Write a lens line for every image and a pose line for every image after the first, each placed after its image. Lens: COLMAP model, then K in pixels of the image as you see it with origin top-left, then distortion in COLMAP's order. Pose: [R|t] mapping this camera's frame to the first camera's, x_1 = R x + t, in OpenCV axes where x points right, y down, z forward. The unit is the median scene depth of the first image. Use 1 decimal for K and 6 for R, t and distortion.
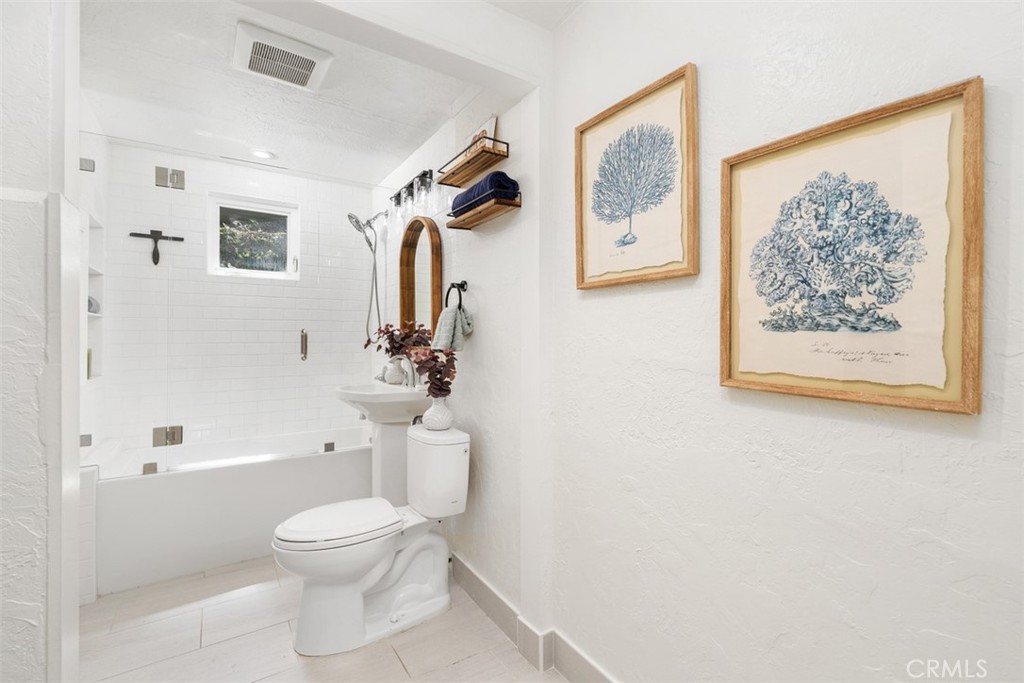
lens RADIAL K [[458.5, 0, 511.9], [0, 458.5, 332.3], [0, 0, 1]] dist [-0.000614, -0.000653]
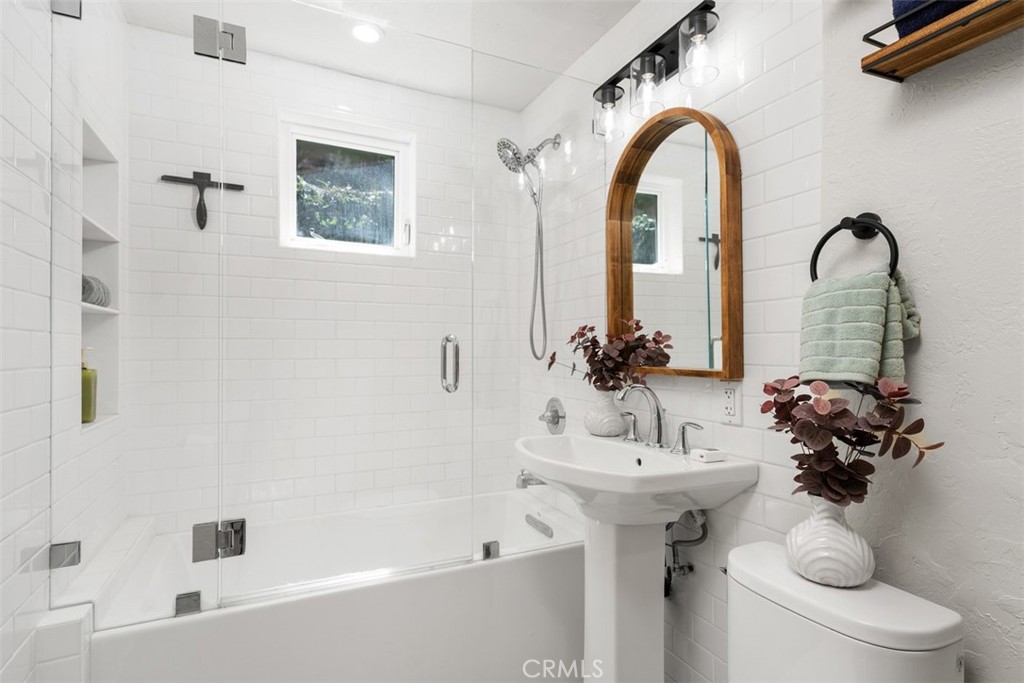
lens RADIAL K [[519.3, 0, 513.5], [0, 519.3, 349.8], [0, 0, 1]] dist [-0.001495, 0.000032]
pose [[0.990262, 0.000278, -0.139216, -0.269761], [0.001216, 0.999943, 0.010646, 0.004545], [0.139211, -0.010712, 0.990205, 0.371001]]
